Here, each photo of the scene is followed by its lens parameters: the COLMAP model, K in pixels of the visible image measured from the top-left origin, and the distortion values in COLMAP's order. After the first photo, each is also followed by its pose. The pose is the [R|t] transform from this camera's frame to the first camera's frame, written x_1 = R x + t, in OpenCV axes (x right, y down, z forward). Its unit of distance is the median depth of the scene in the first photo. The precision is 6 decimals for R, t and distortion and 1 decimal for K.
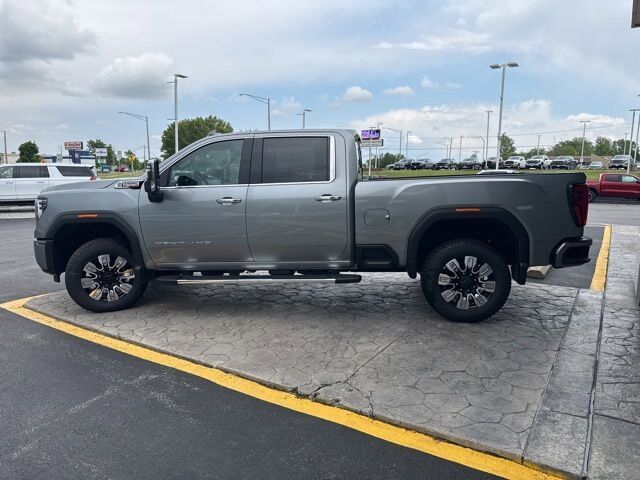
lens RADIAL K [[460.1, 0, 320.0], [0, 460.1, 240.0], [0, 0, 1]] dist [0.003580, -0.000516]
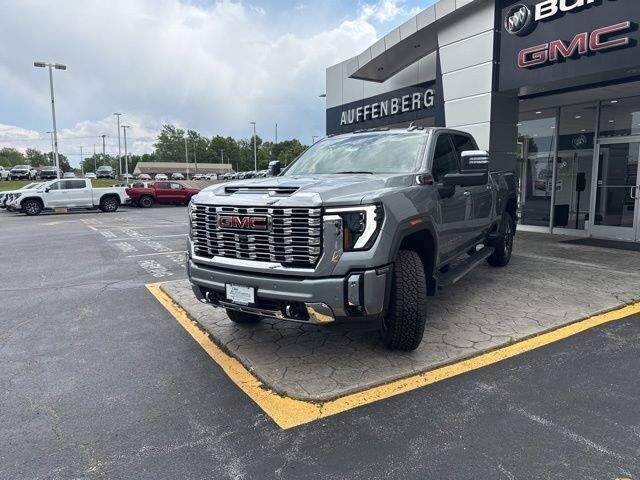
lens RADIAL K [[460.1, 0, 320.0], [0, 460.1, 240.0], [0, 0, 1]] dist [0.003580, -0.000516]
pose [[0.422431, -0.126900, 0.897468, -1.210160], [0.150194, 0.986263, 0.068760, -0.095383], [-0.893865, 0.105748, 0.435687, 0.796537]]
